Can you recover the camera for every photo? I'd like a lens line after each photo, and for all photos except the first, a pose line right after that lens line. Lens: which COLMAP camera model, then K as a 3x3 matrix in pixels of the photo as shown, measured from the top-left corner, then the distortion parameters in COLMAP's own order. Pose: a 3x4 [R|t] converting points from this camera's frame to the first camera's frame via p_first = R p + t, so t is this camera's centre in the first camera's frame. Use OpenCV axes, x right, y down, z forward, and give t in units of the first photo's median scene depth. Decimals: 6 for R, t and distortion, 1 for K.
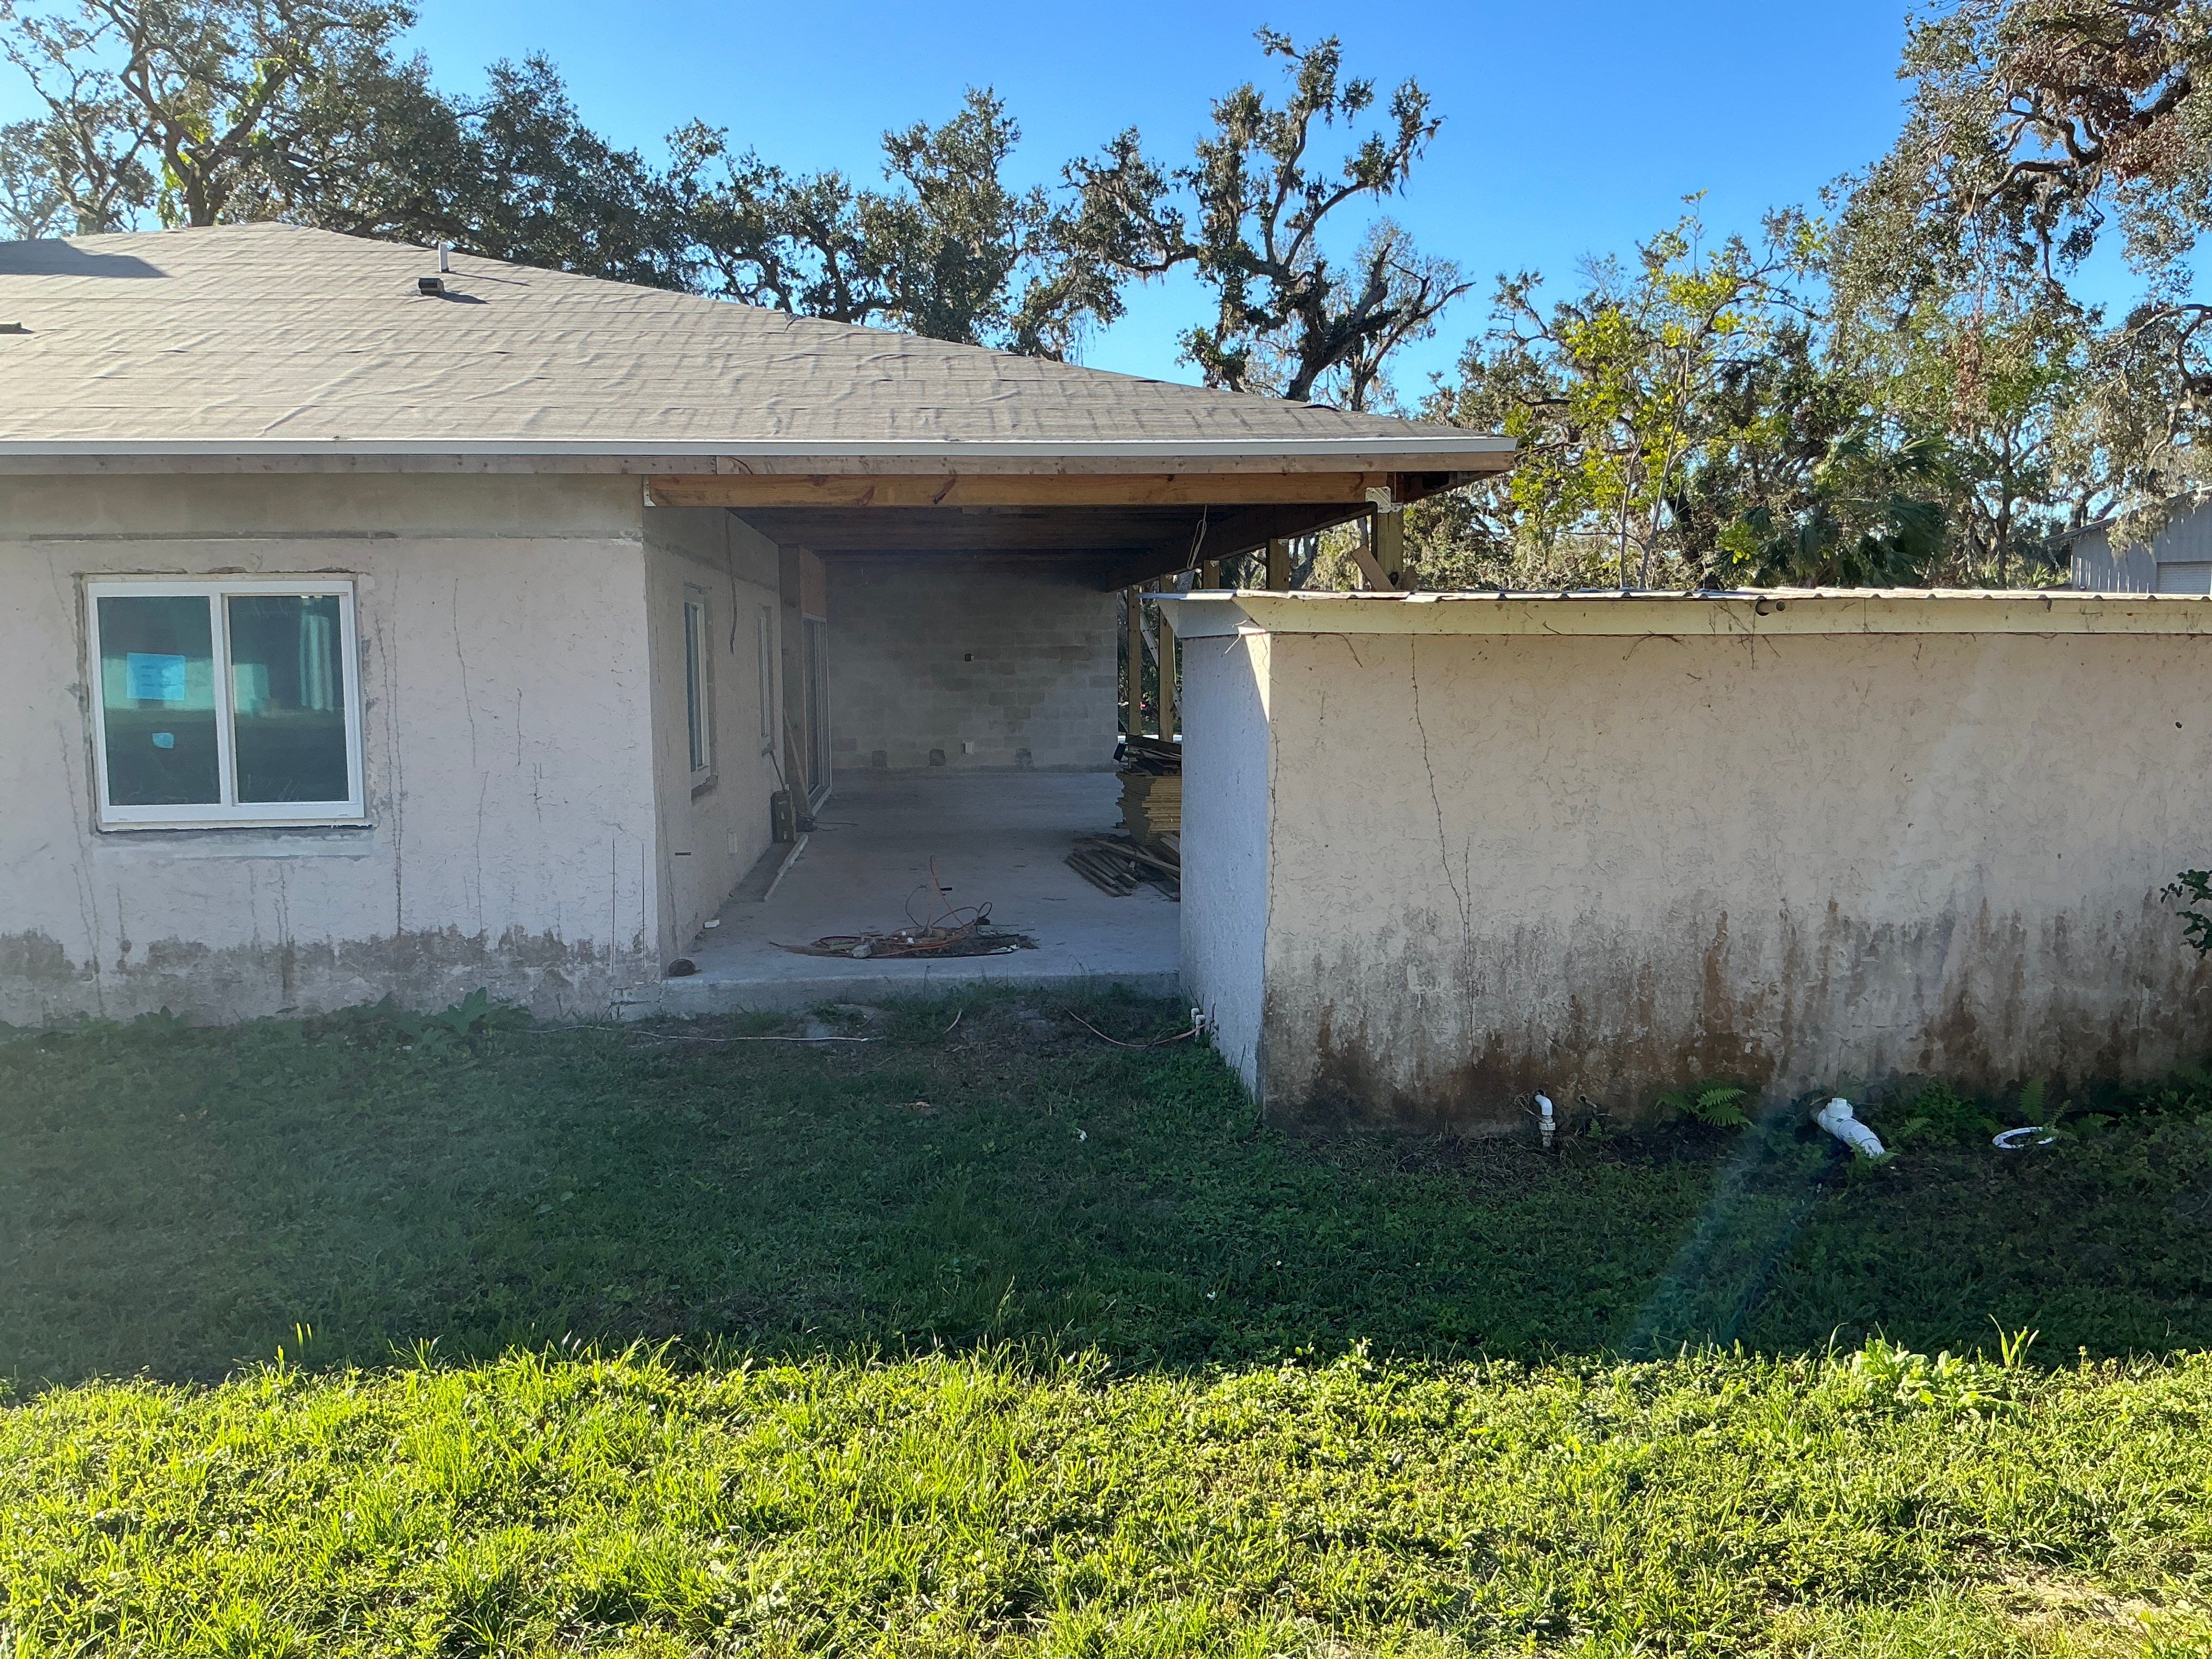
lens RADIAL K [[1725.2, 0, 1133.2], [0, 1725.2, 813.2], [0, 0, 1]] dist [0.088820, -0.143809]
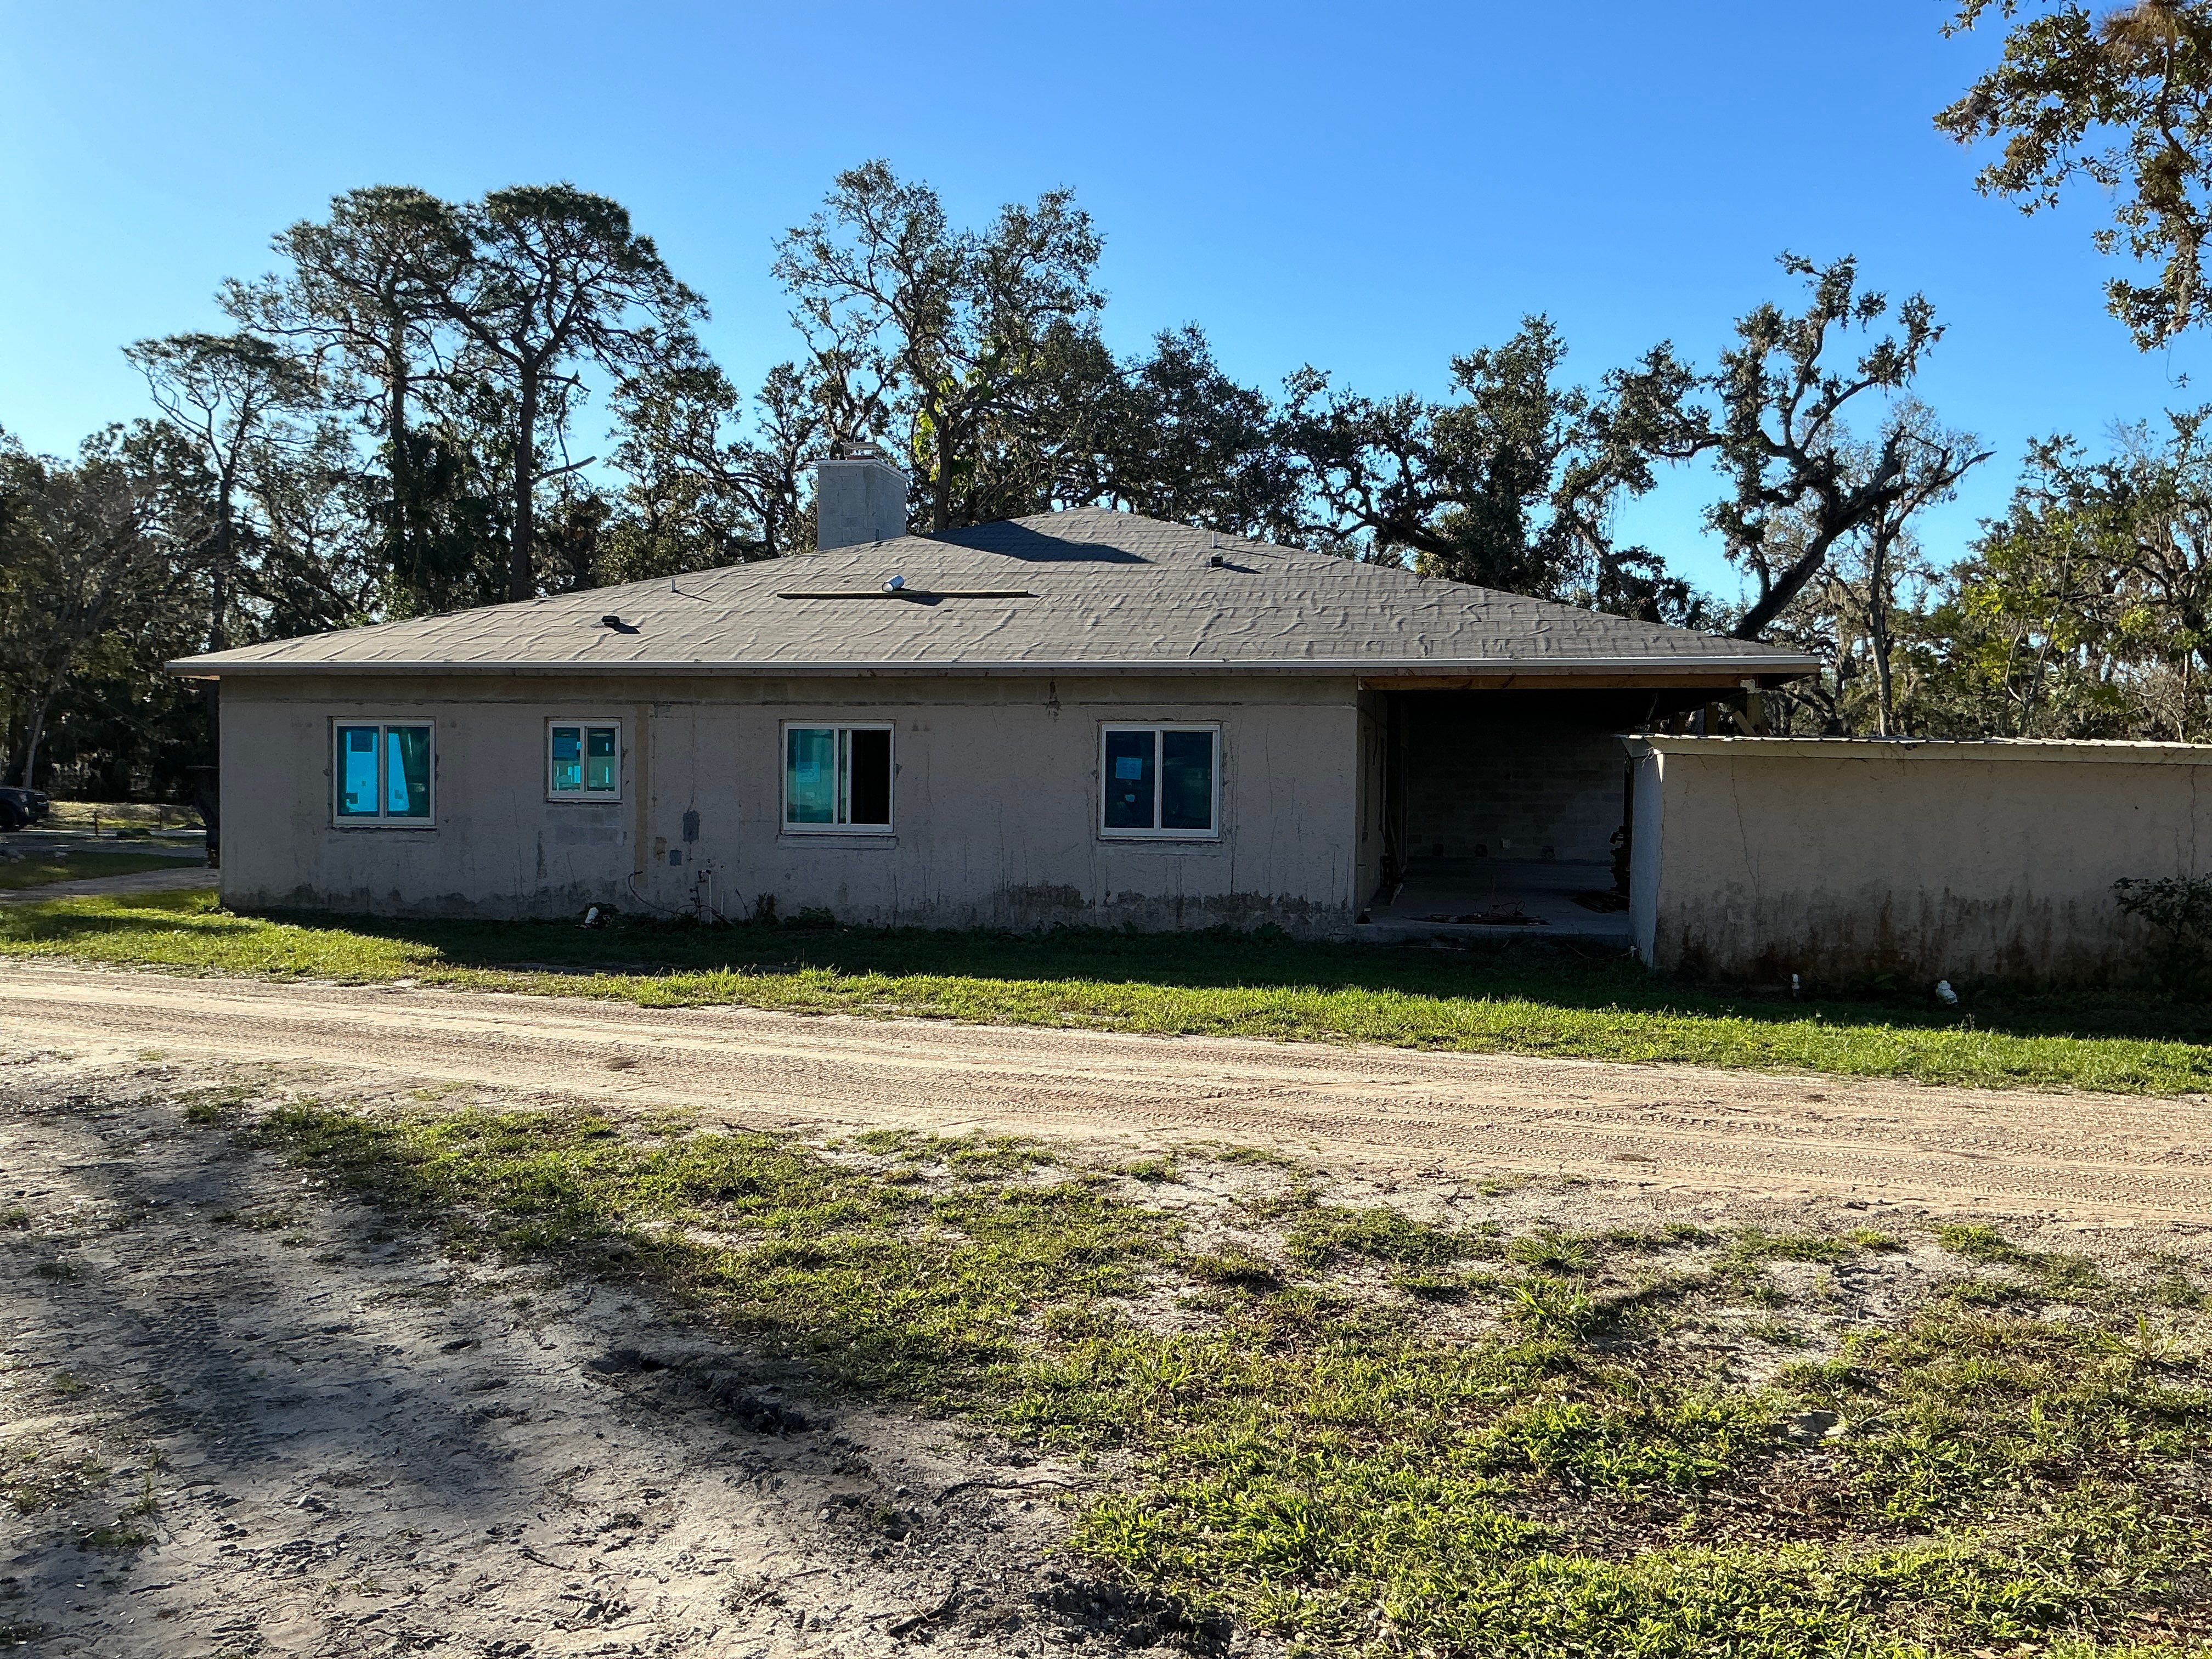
lens RADIAL K [[1705.6, 0, 1106.0], [0, 1705.6, 829.5], [0, 0, 1]] dist [0.096854, -0.224787]
pose [[0.949680, 0.031446, -0.311640, 0.014523], [-0.052066, 0.996954, -0.058065, 0.025370], [0.308865, 0.071369, 0.948424, -0.209221]]
